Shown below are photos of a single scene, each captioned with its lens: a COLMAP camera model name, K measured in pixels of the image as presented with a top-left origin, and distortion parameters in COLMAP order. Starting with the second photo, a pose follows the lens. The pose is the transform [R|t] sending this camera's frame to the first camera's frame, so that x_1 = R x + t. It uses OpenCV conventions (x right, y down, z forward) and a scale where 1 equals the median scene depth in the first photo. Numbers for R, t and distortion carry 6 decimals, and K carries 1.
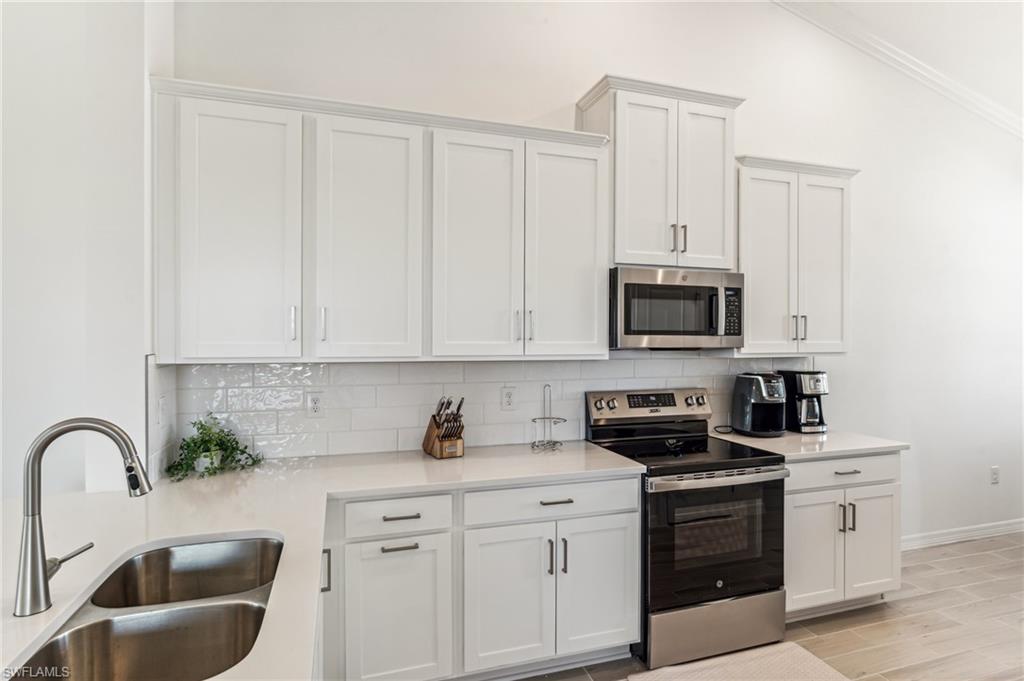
lens RADIAL K [[541.8, 0, 512.0], [0, 541.8, 340.5], [0, 0, 1]] dist [-0.000846, 0.000035]
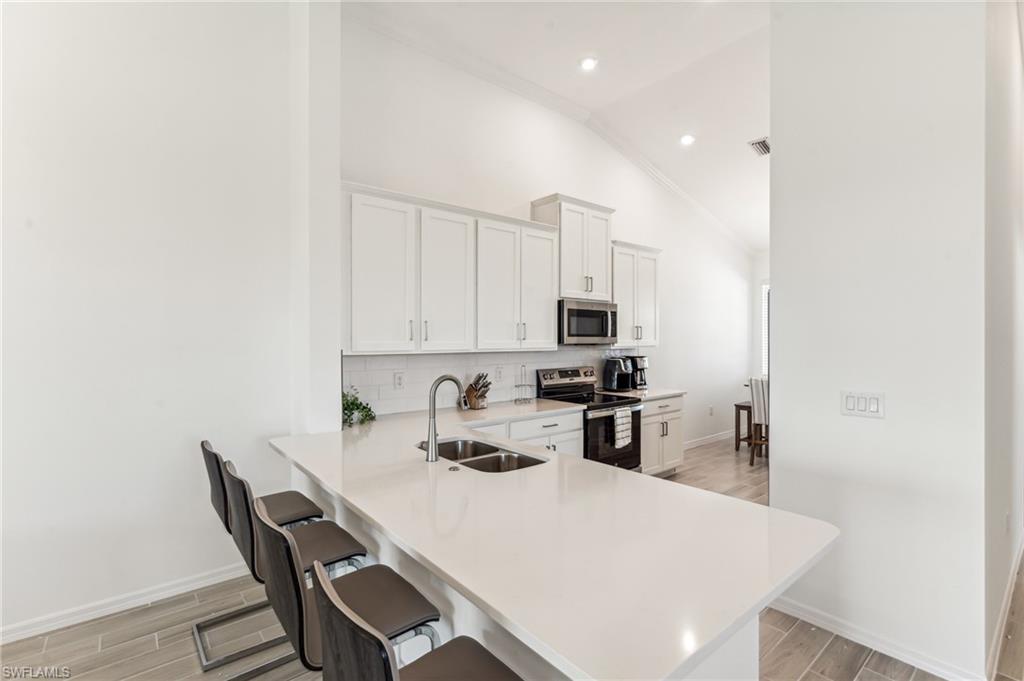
lens RADIAL K [[464.9, 0, 511.0], [0, 464.9, 341.4], [0, 0, 1]] dist [-0.006553, 0.000157]
pose [[0.929627, -0.005108, 0.368468, -0.500941], [0.005120, 0.999986, 0.000945, 0.002731], [-0.368467, 0.001008, 0.929640, -0.355159]]
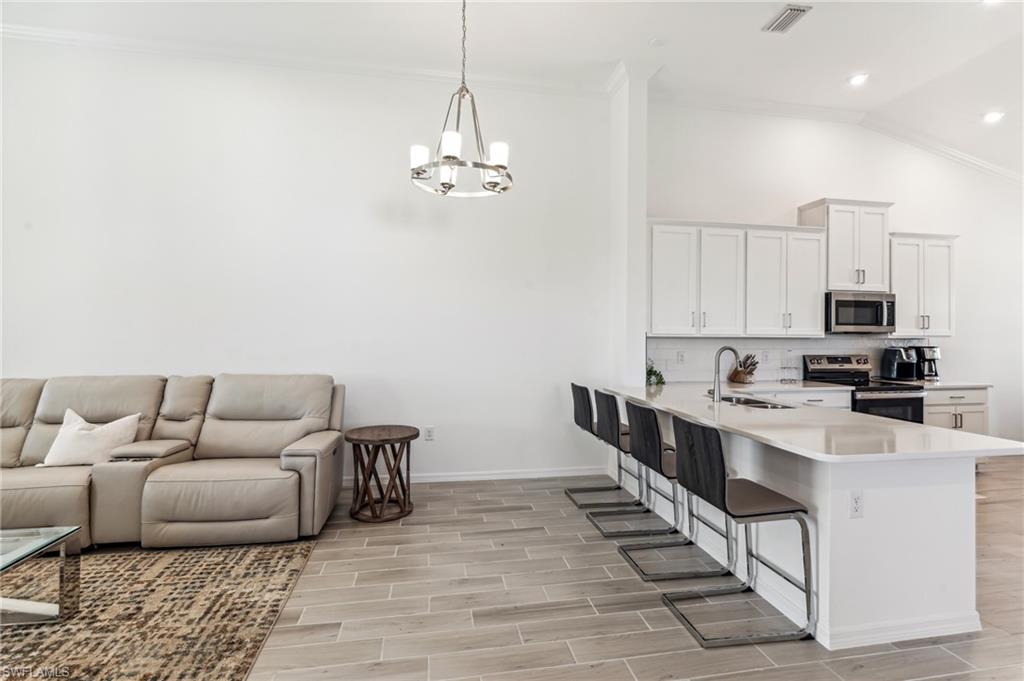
lens RADIAL K [[467.8, 0, 513.7], [0, 467.8, 332.1], [0, 0, 1]] dist [-0.002252, 0.001011]
pose [[0.990512, 0.003622, -0.137378, -0.683771], [-0.005473, 0.999899, -0.013099, 0.040825], [0.137317, 0.013726, 0.990432, -0.826305]]
